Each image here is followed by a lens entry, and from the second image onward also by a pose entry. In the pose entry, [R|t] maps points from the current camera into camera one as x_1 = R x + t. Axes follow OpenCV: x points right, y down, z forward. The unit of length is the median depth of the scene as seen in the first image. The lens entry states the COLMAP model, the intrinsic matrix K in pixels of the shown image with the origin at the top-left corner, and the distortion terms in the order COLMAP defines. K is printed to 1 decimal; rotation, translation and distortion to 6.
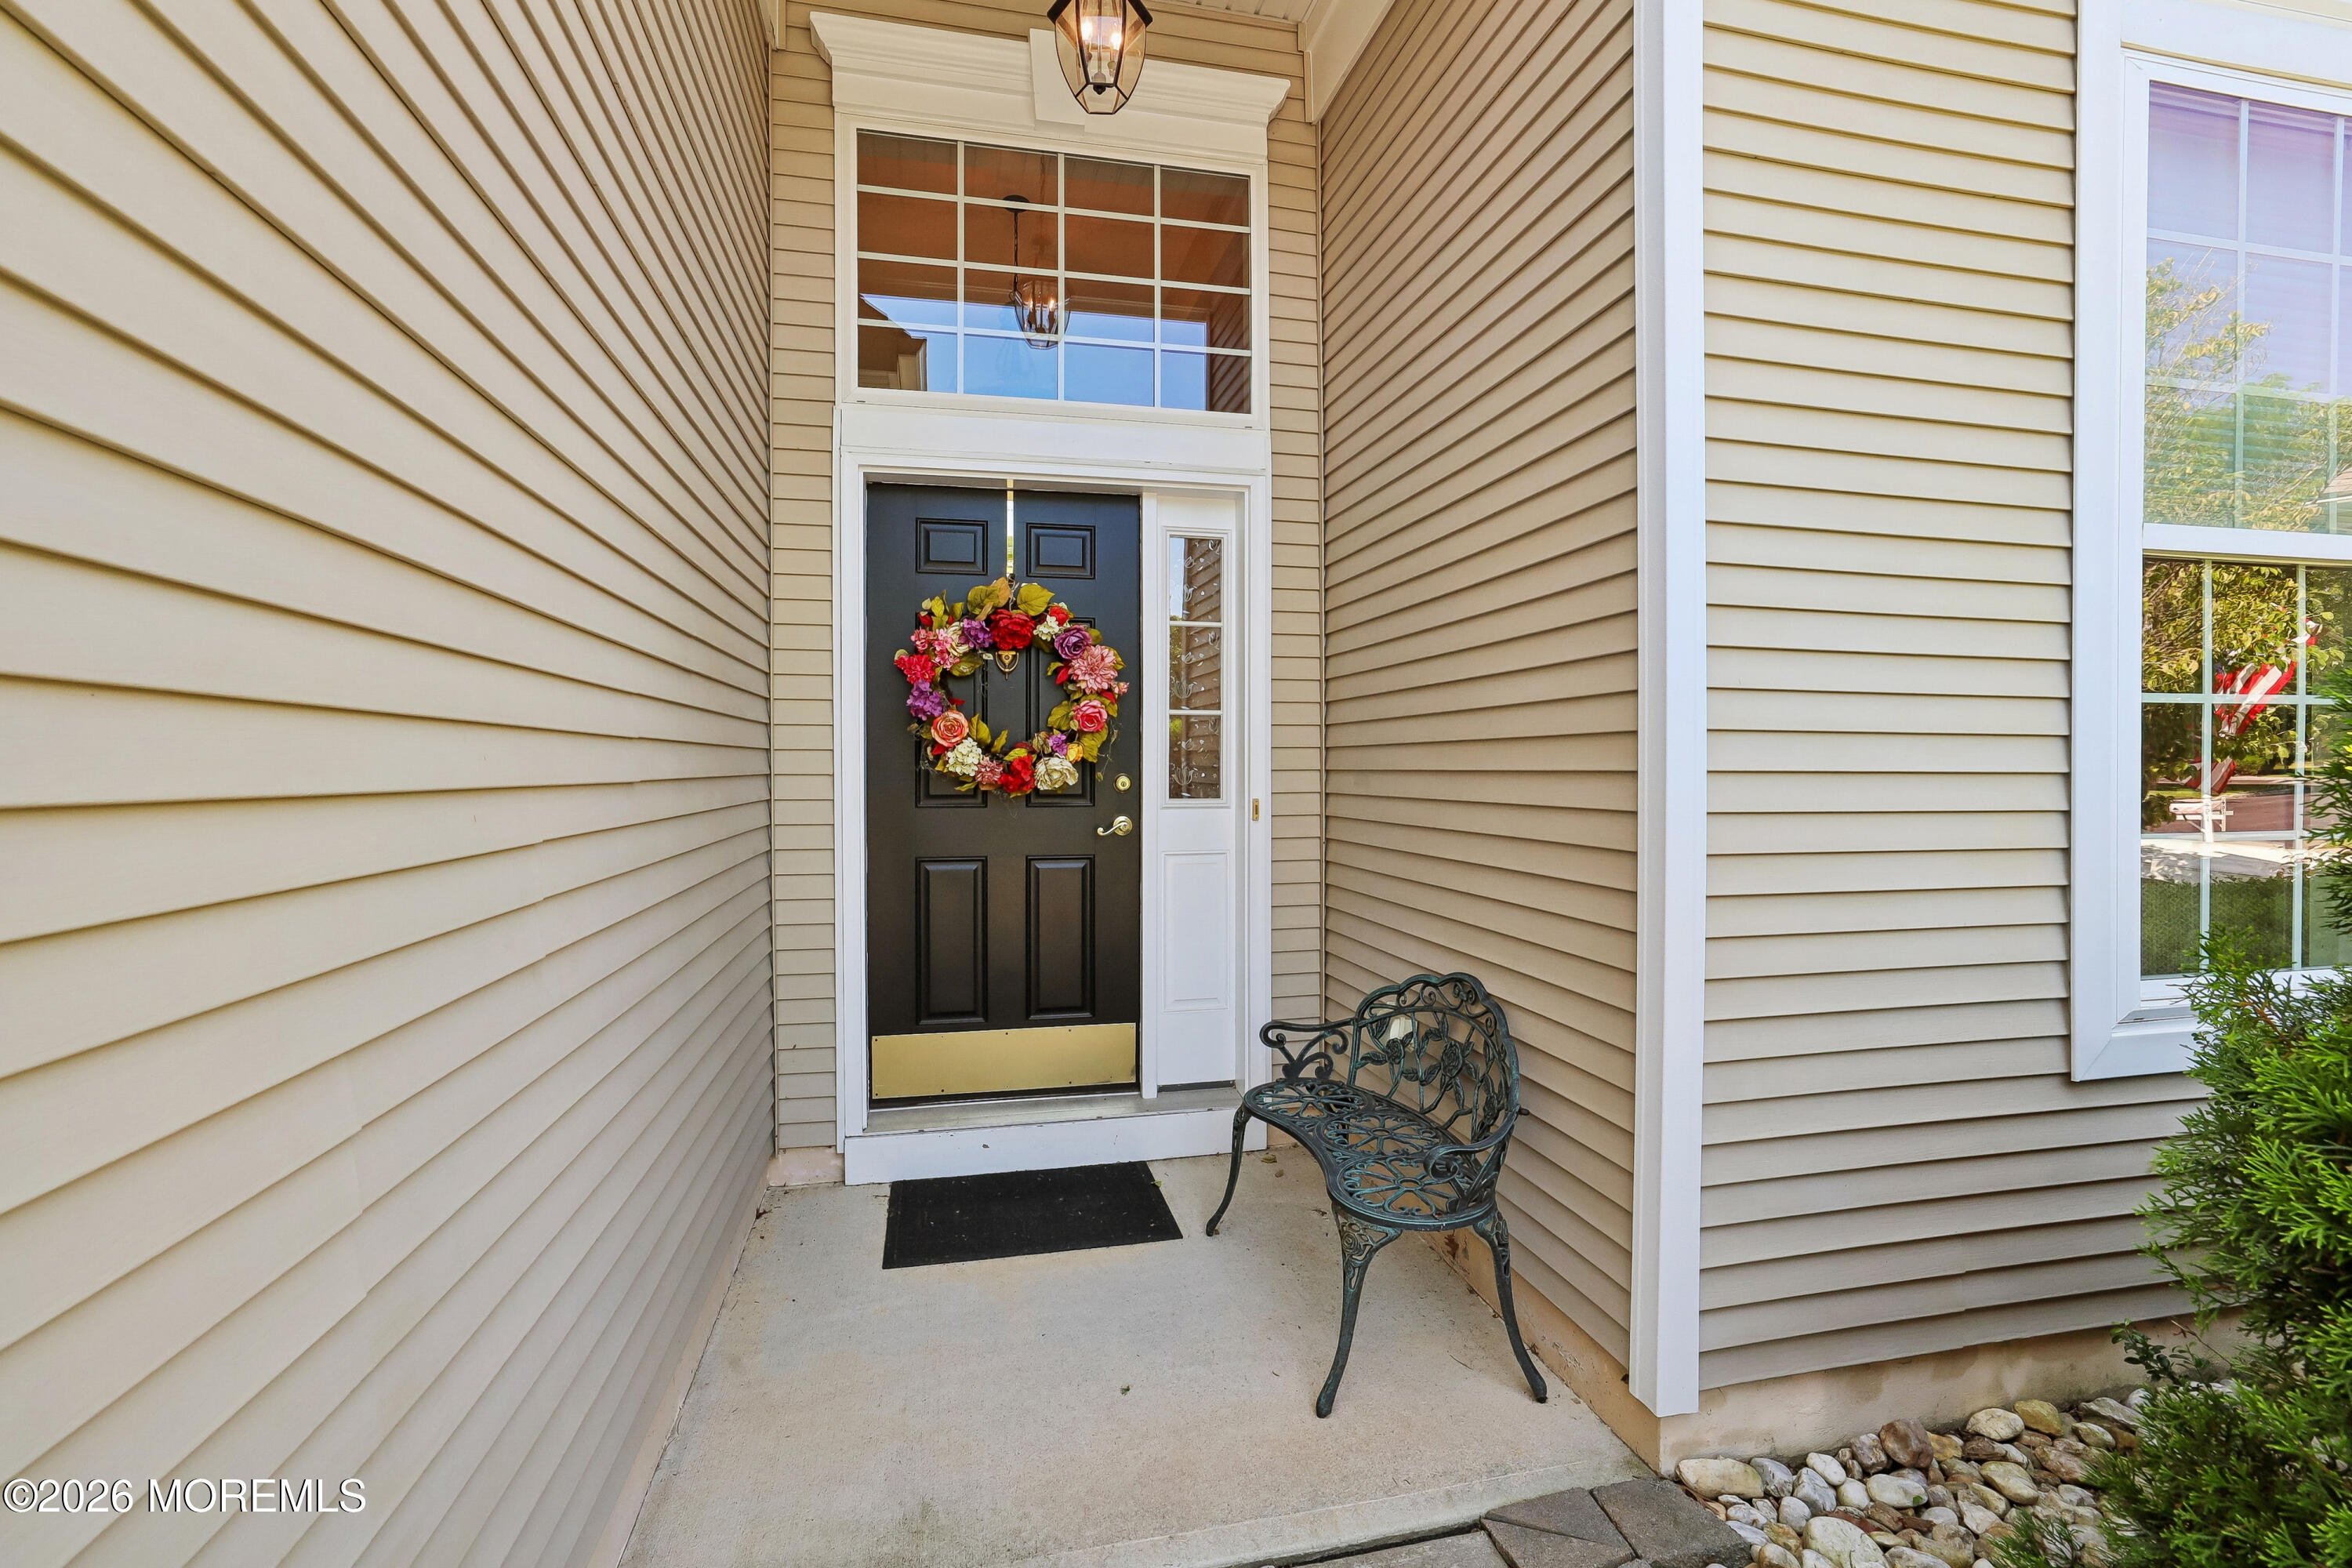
lens RADIAL K [[1014.7, 0, 1175.3], [0, 1014.7, 779.9], [0, 0, 1]] dist [-0.032242, 0.011174]
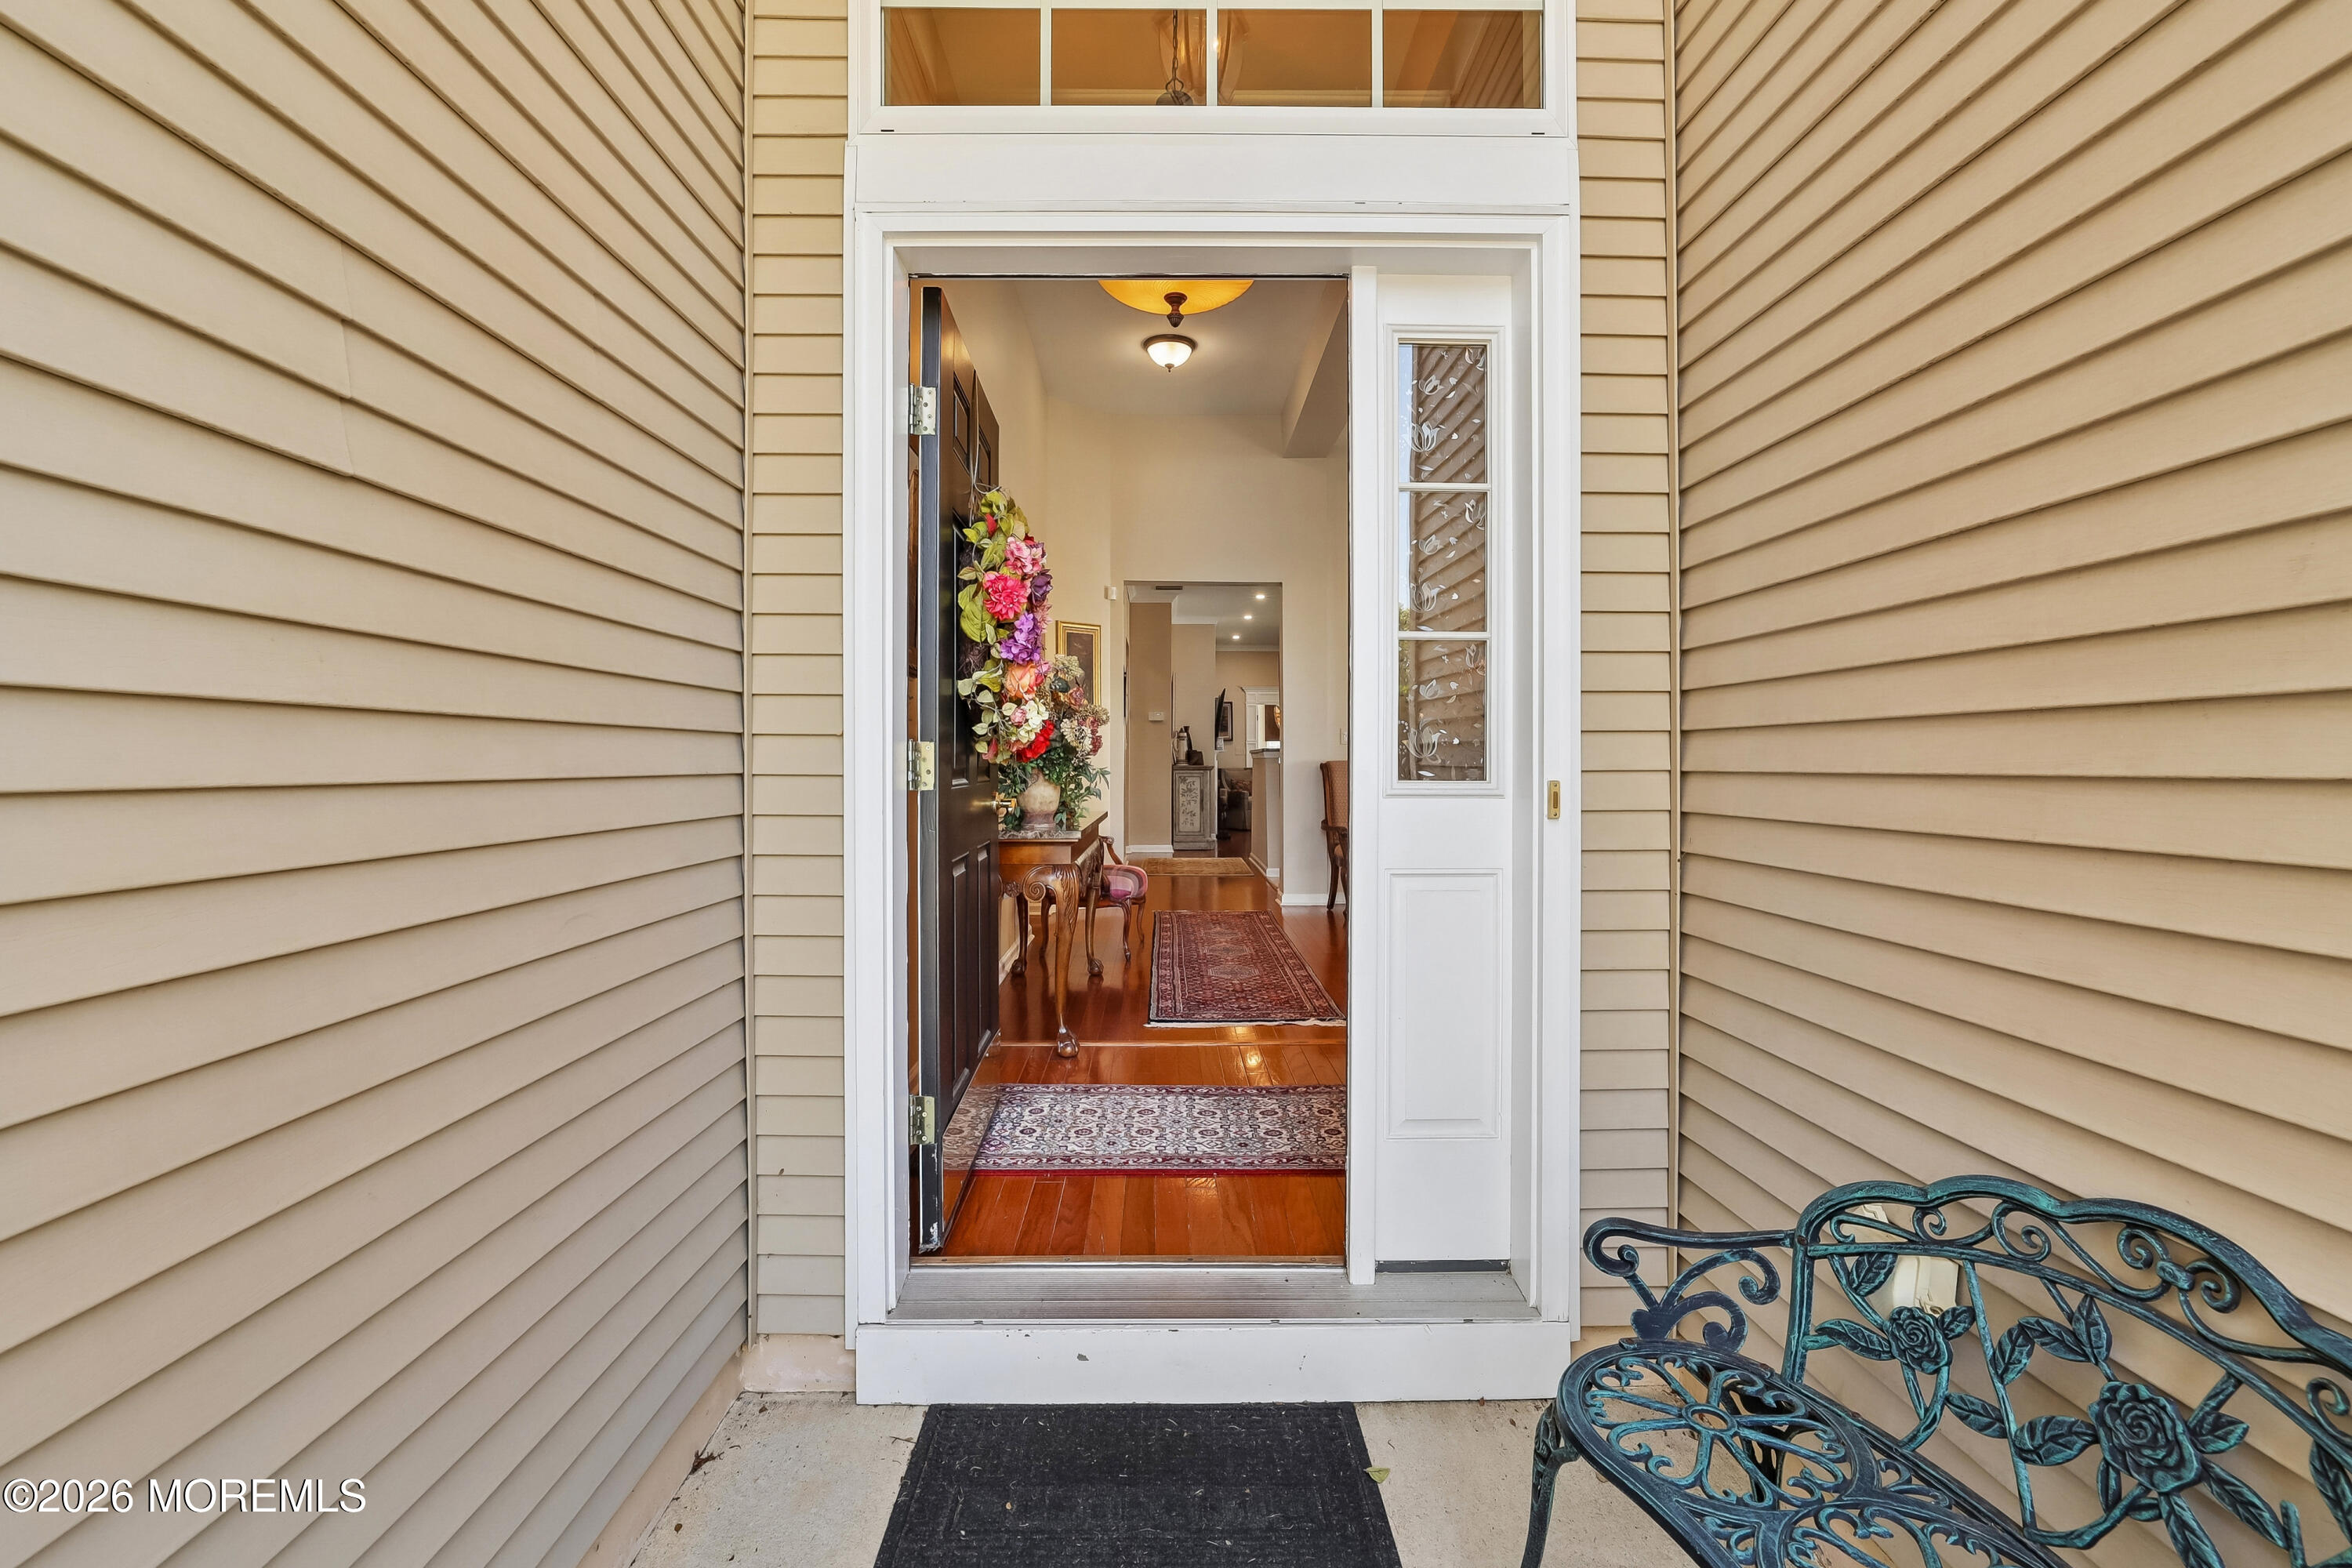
lens RADIAL K [[1014.7, 0, 1167.1], [0, 1014.7, 759.4], [0, 0, 1]] dist [-0.032242, 0.011174]
pose [[0.976165, 0.001612, -0.217025, -0.010548], [-0.005635, 0.999824, -0.017922, 0.020321], [0.216958, 0.018718, 0.976002, 0.450887]]
